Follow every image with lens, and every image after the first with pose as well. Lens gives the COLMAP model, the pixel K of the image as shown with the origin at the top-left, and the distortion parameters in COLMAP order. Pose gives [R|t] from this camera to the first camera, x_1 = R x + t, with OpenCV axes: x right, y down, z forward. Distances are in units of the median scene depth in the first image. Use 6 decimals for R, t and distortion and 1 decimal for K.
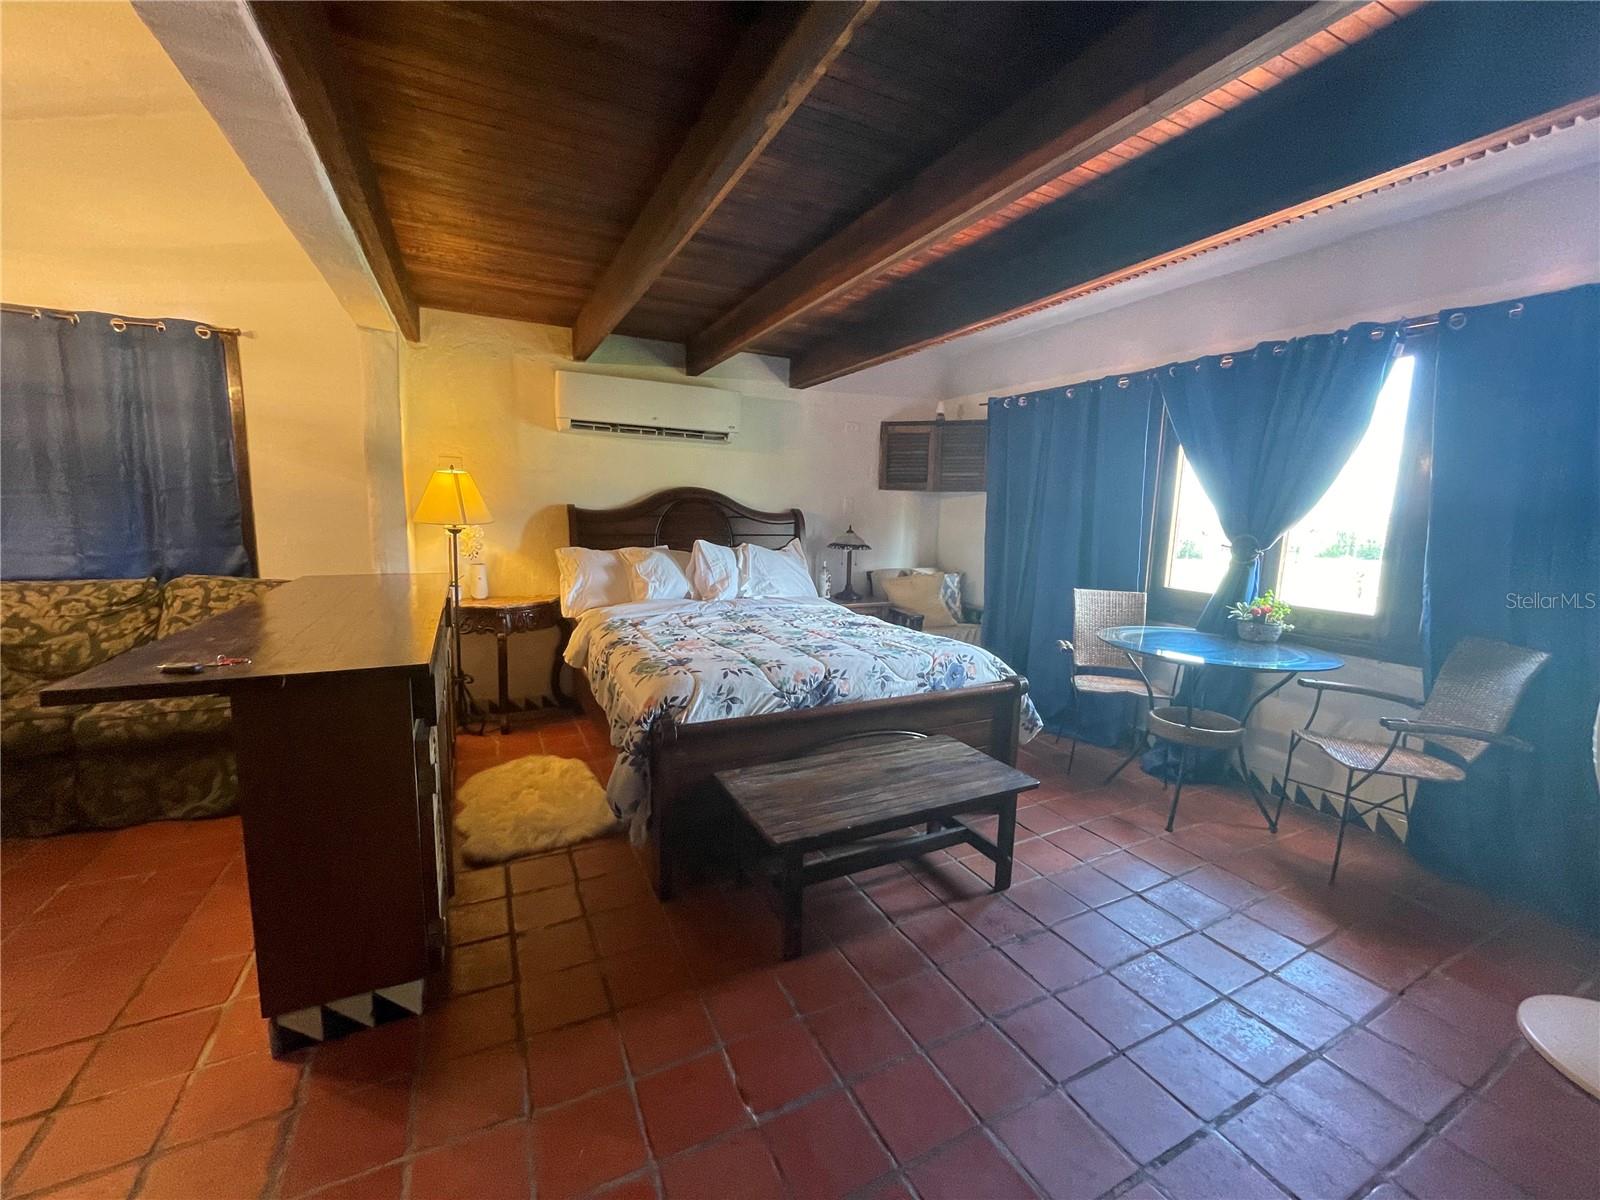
lens RADIAL K [[648.3, 0, 799.2], [0, 648.3, 600.0], [0, 0, 1]] dist [-0.006116, 0.000120]
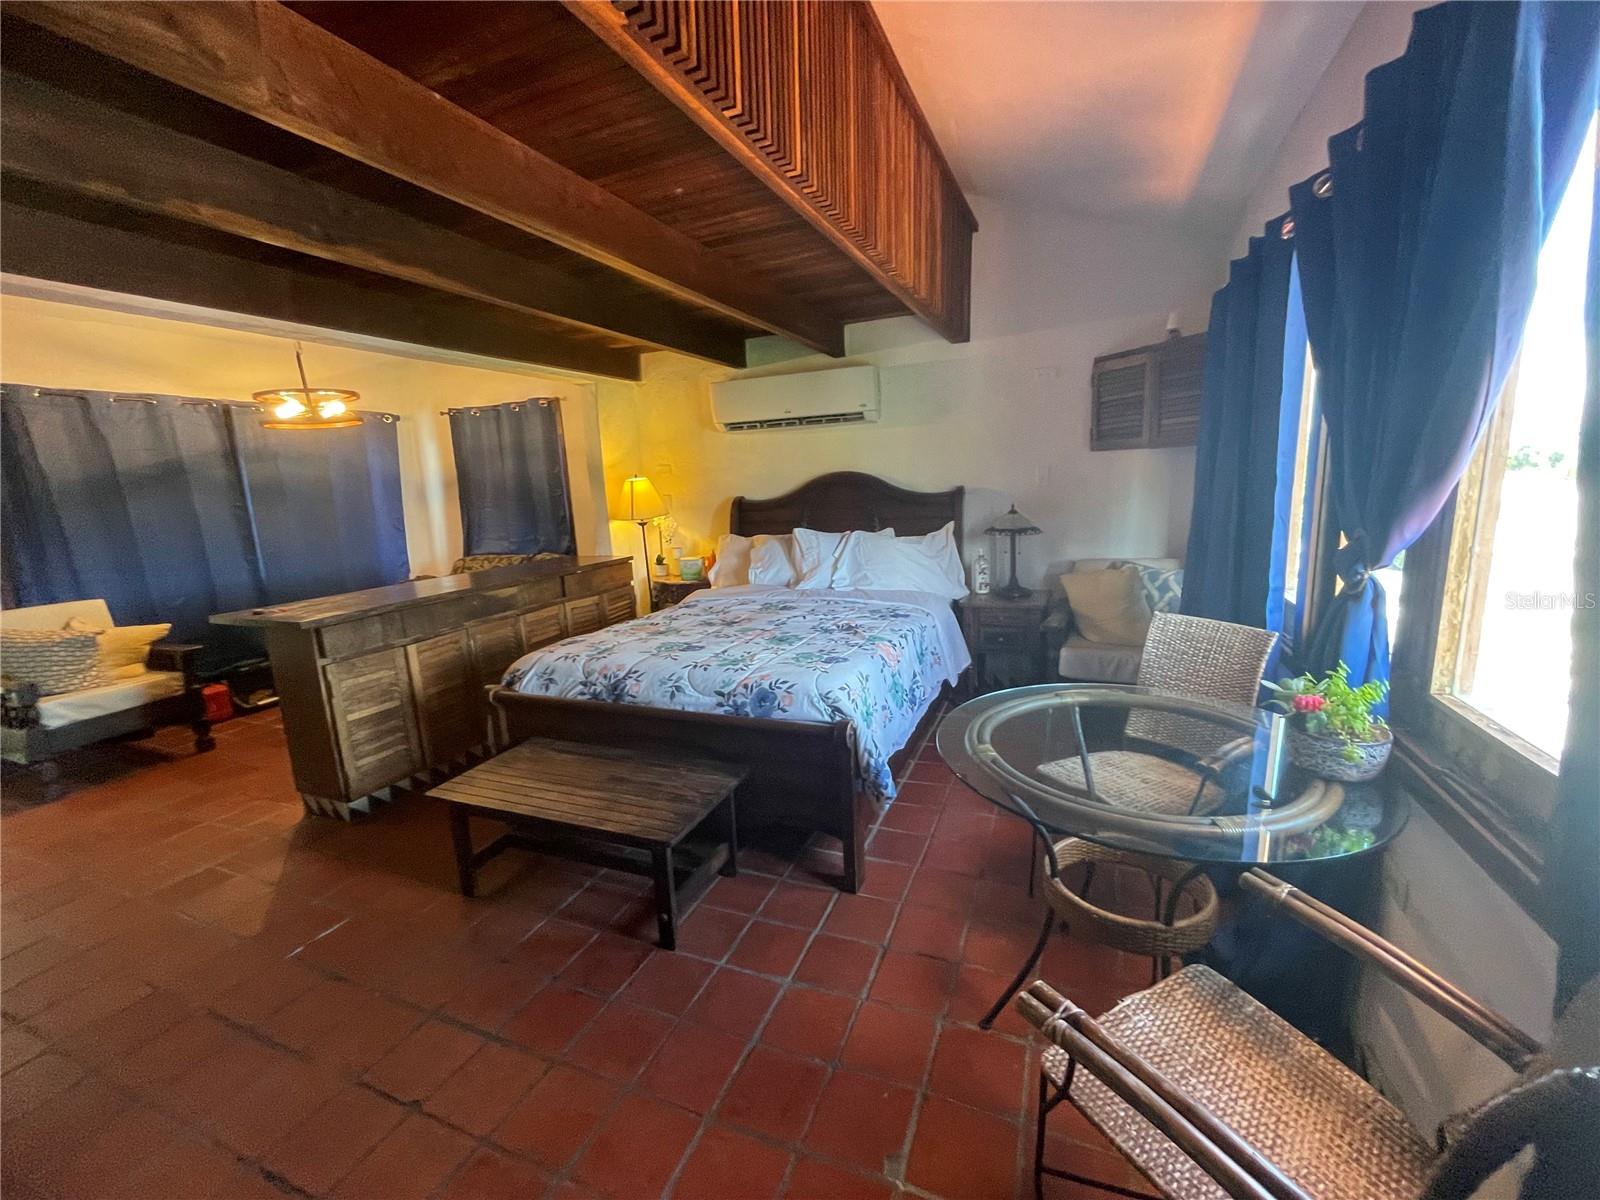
lens RADIAL K [[648.3, 0, 804.5], [0, 648.3, 600.3], [0, 0, 1]] dist [-0.006116, 0.000120]
pose [[0.652925, 0.082470, -0.752920, 0.804646], [-0.039565, 0.996411, 0.074829, -0.072283], [0.756389, -0.019069, 0.653845, 0.439544]]
